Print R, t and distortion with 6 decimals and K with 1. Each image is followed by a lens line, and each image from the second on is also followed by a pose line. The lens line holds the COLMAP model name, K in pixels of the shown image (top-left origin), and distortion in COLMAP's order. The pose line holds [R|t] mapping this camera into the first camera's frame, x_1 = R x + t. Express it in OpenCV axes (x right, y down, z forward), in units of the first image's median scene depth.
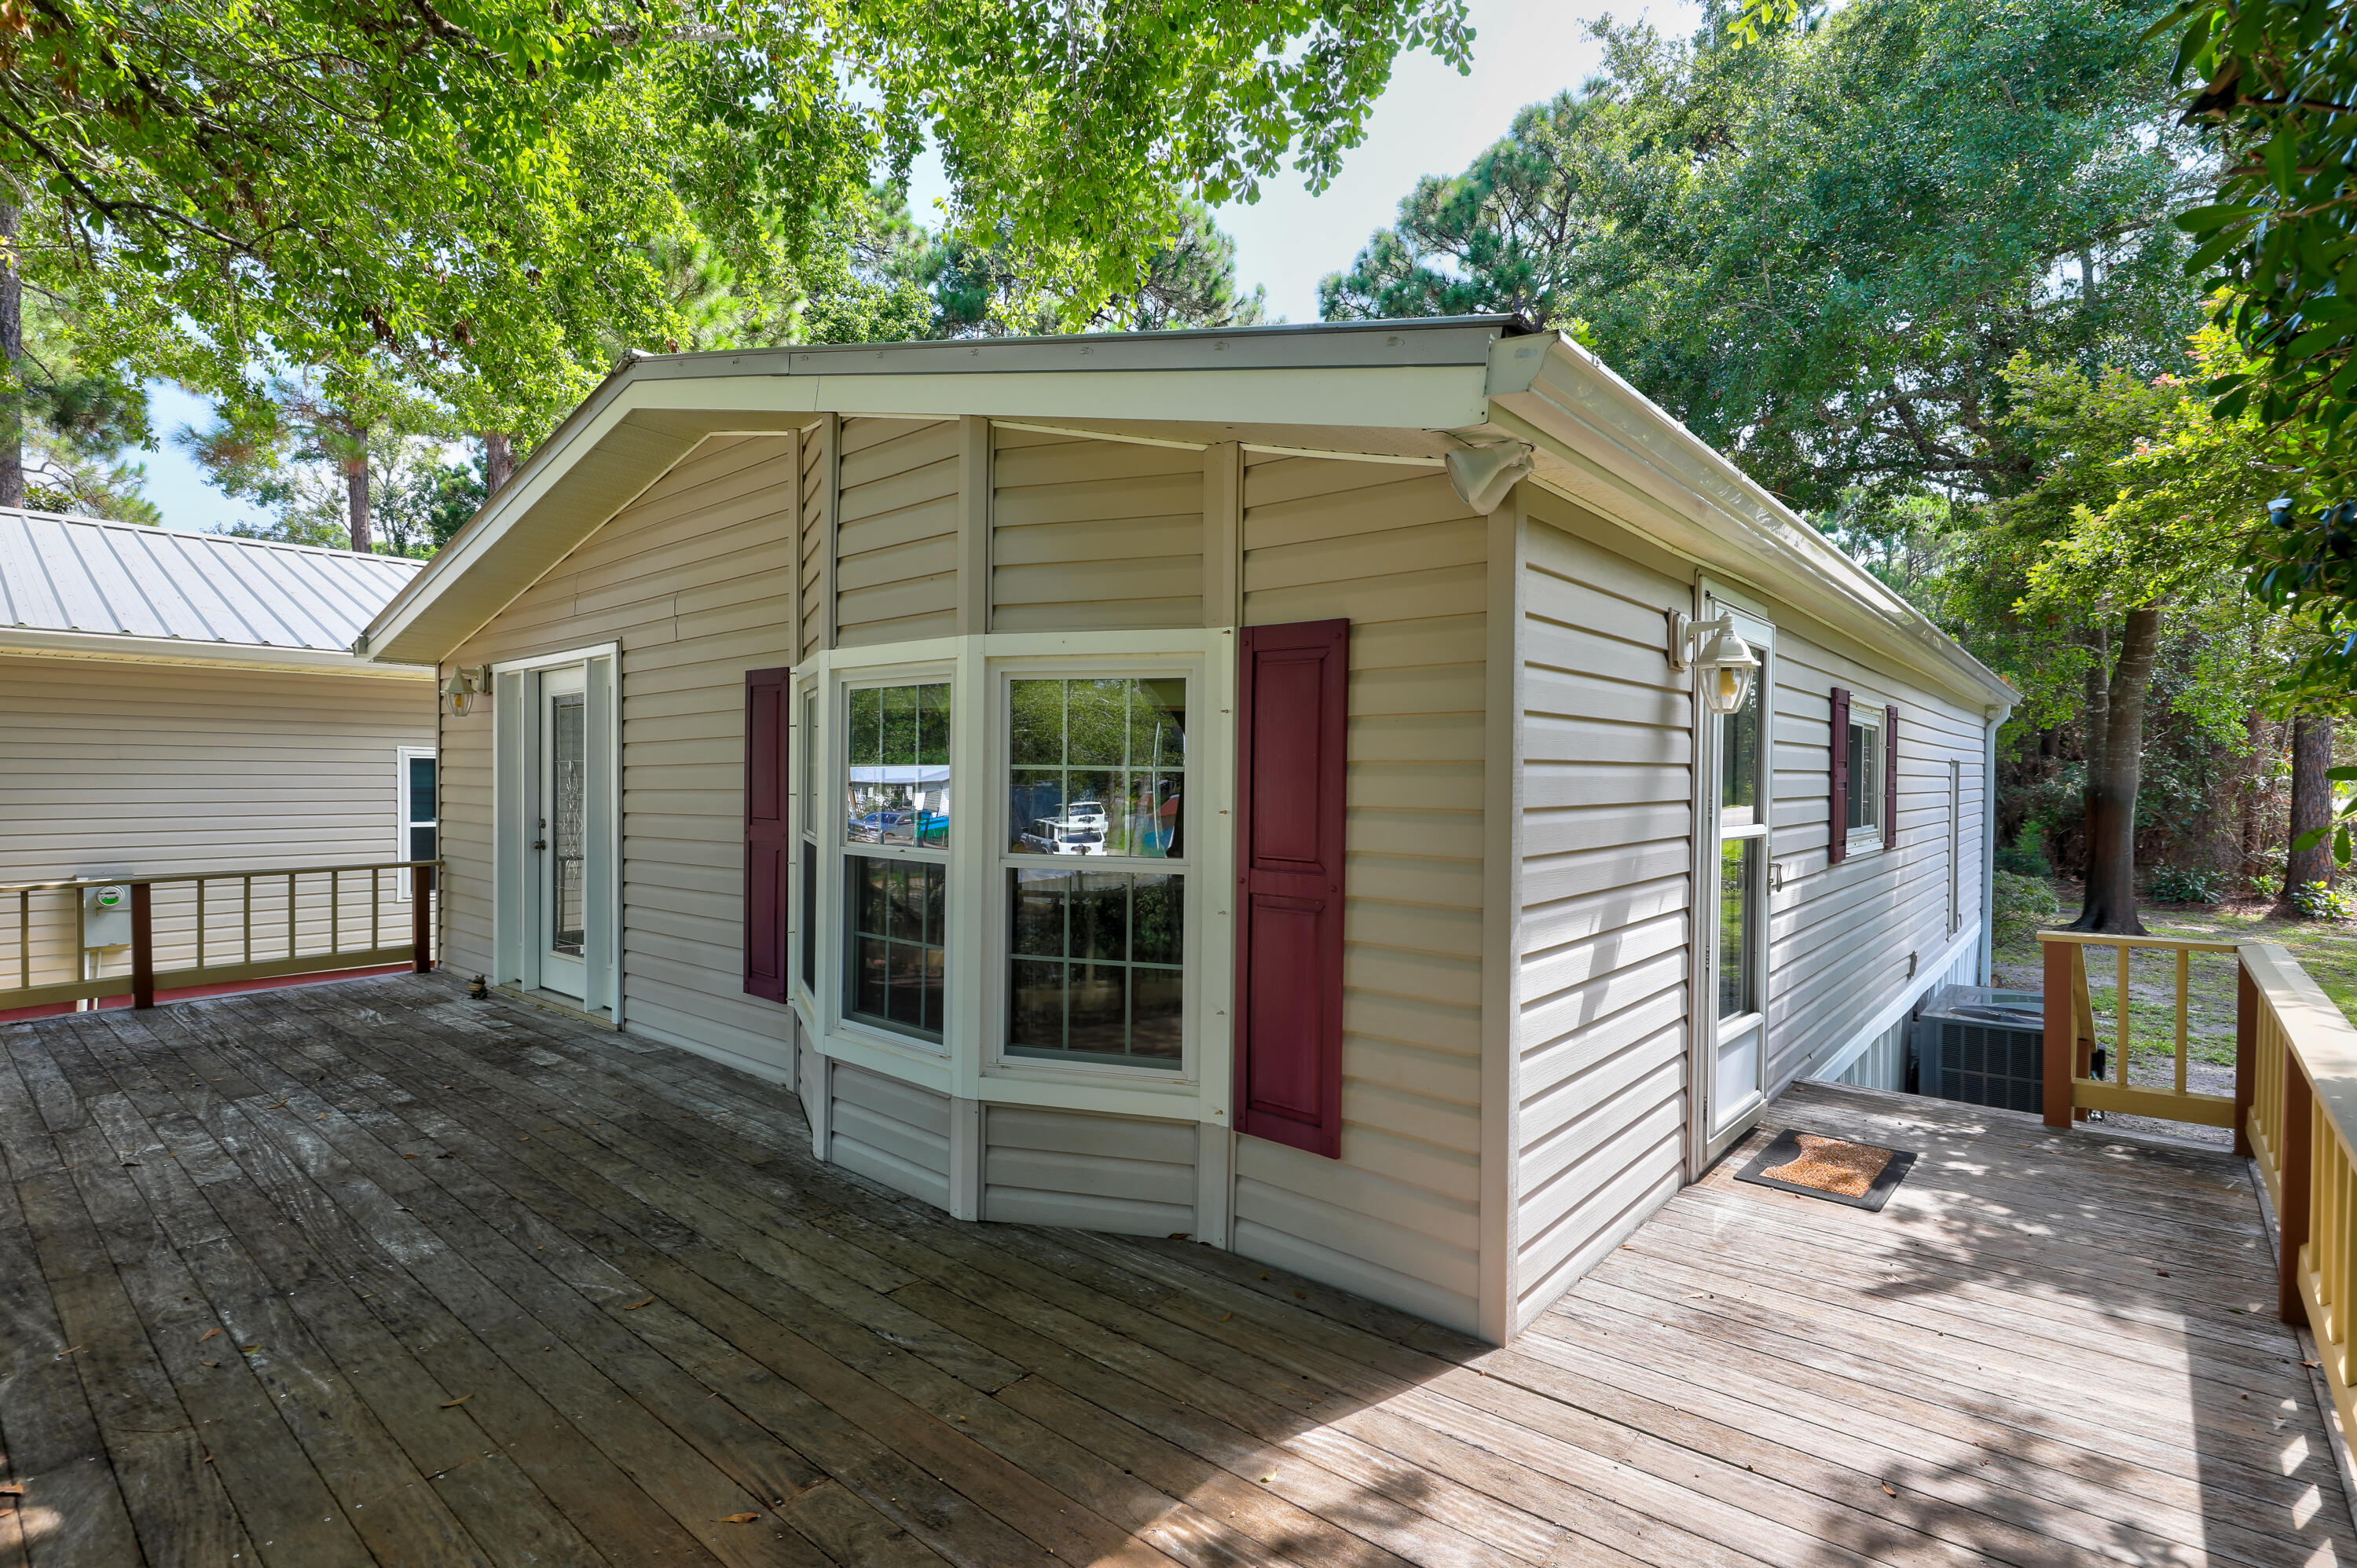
lens RADIAL K [[1118.2, 0, 1166.1], [0, 1118.2, 793.9], [0, 0, 1]] dist [0.000166, -0.000125]
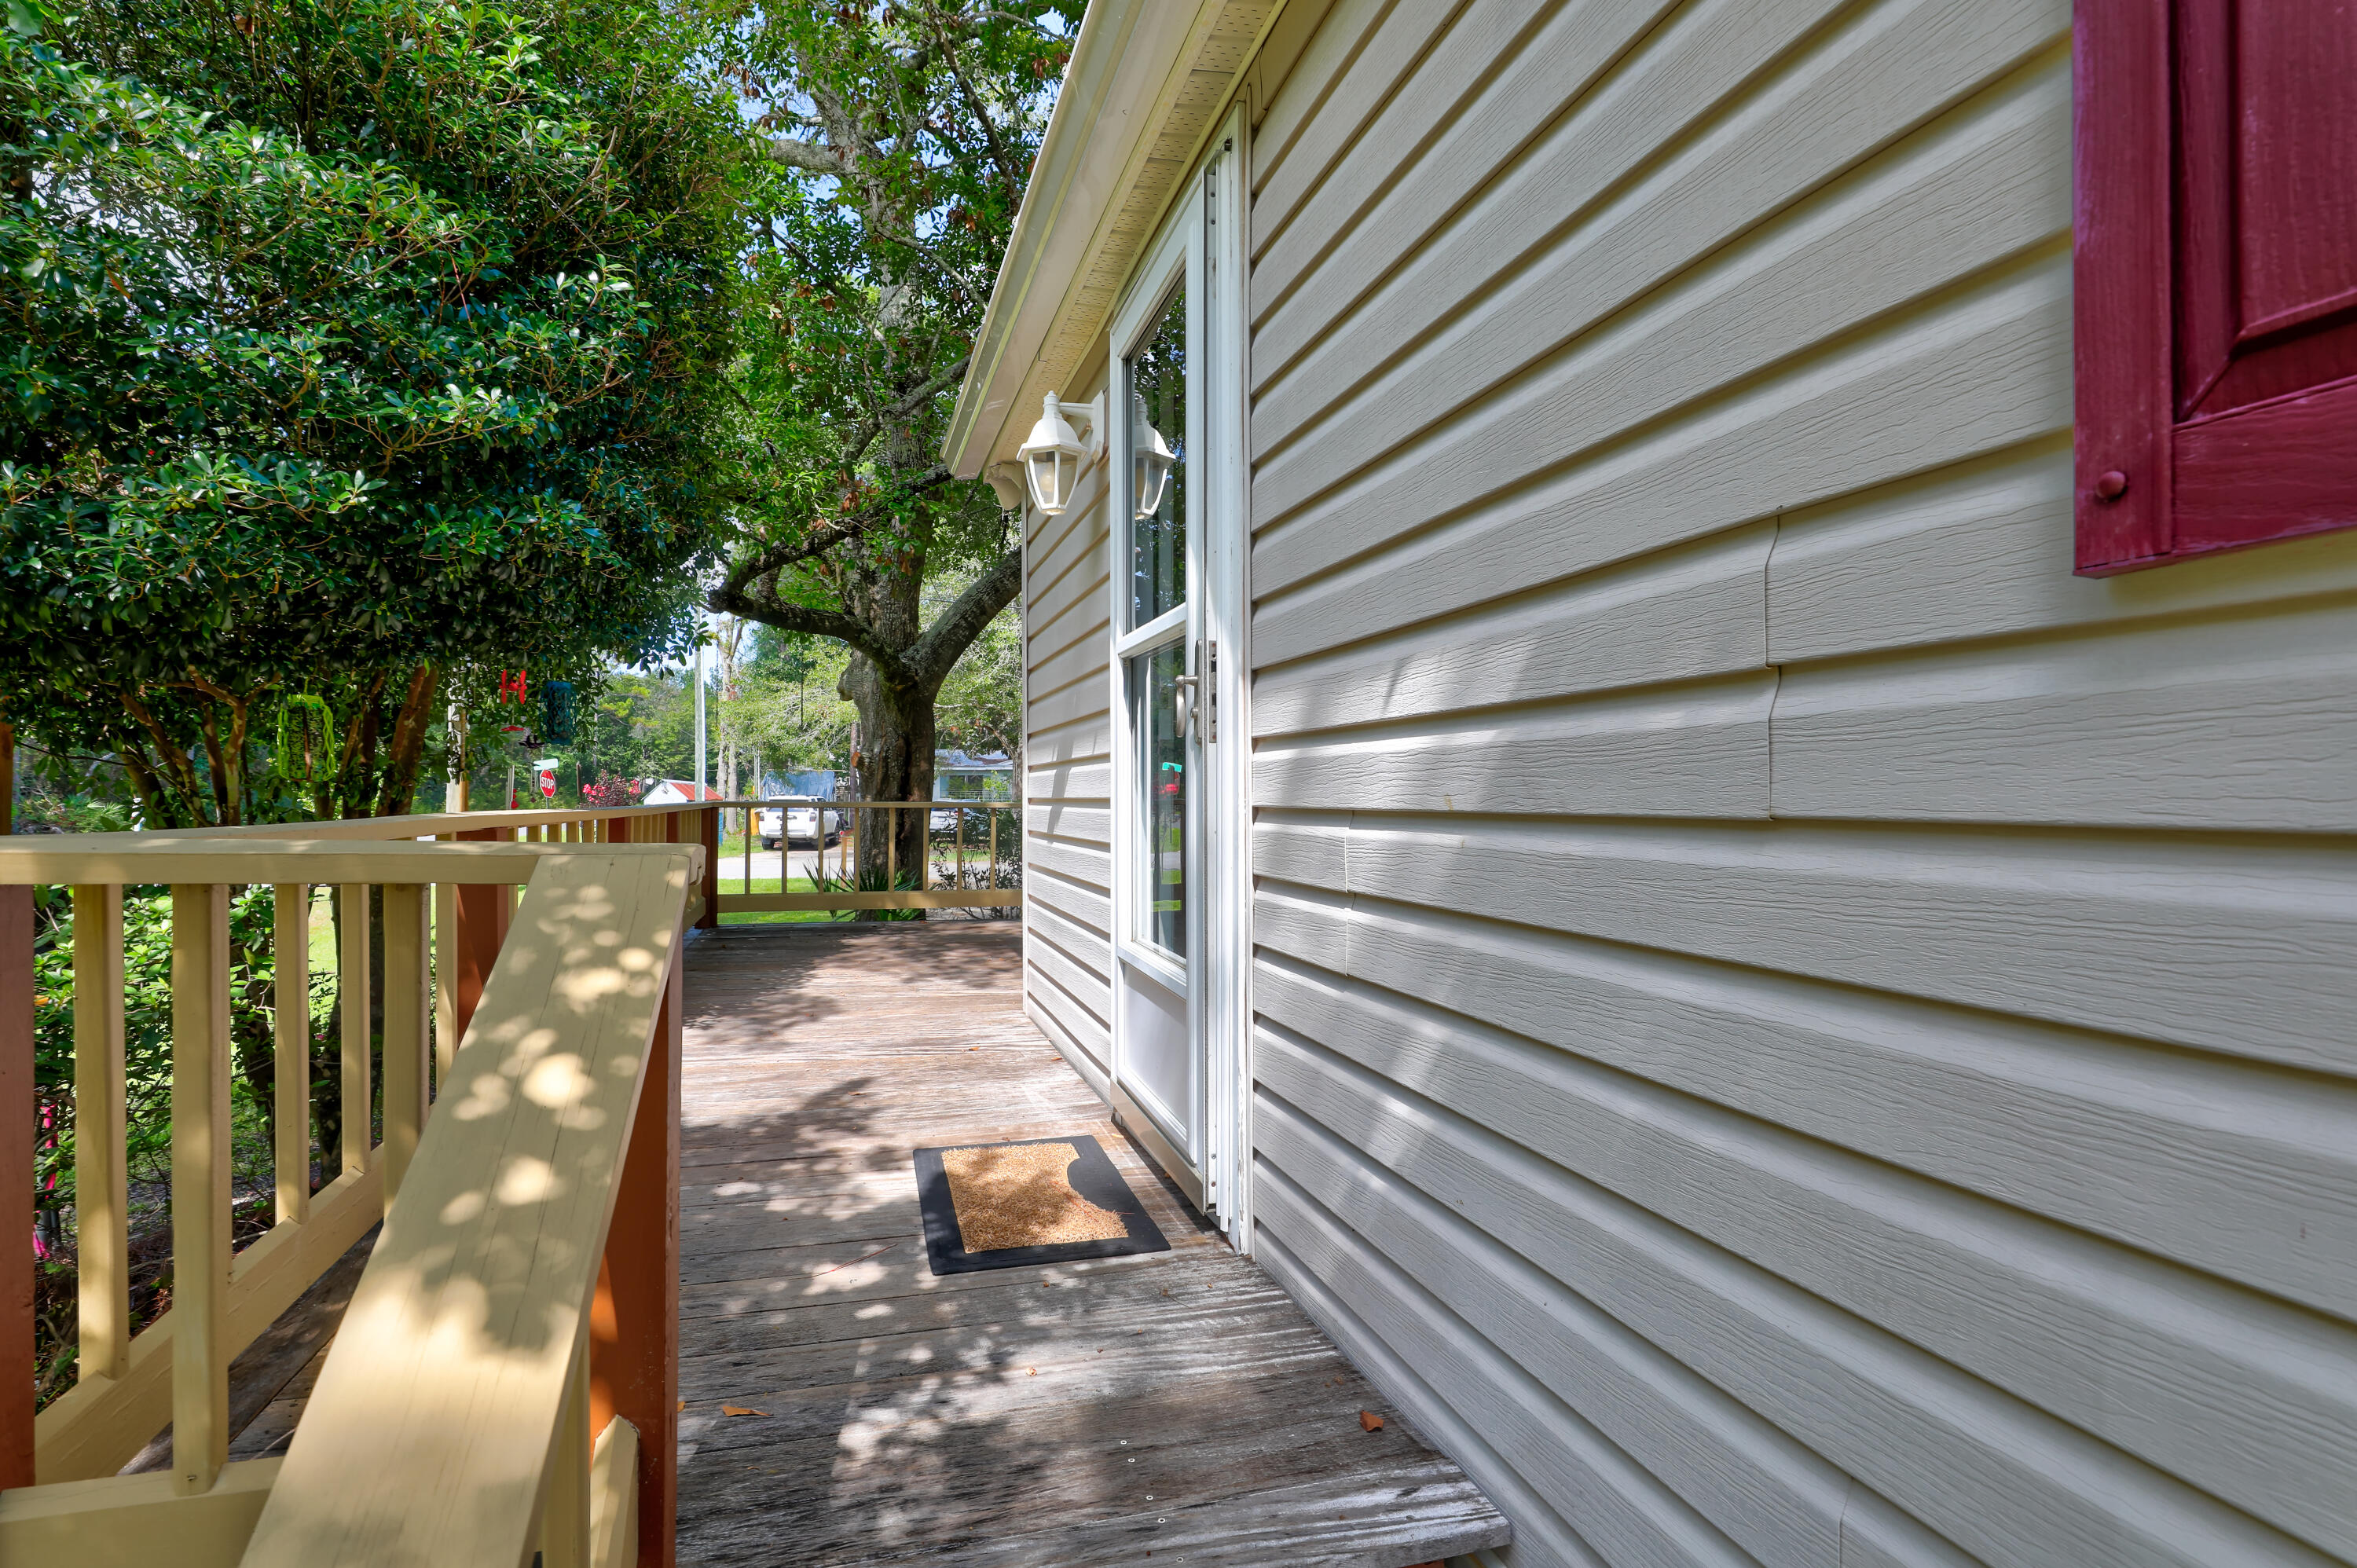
lens RADIAL K [[1118.2, 0, 1166.1], [0, 1118.2, 793.9], [0, 0, 1]] dist [0.000166, -0.000125]
pose [[-0.533385, -0.004580, -0.845860, 1.139758], [-0.019626, 0.999783, 0.006962, 0.126766], [0.845645, 0.020314, -0.533359, 1.485499]]
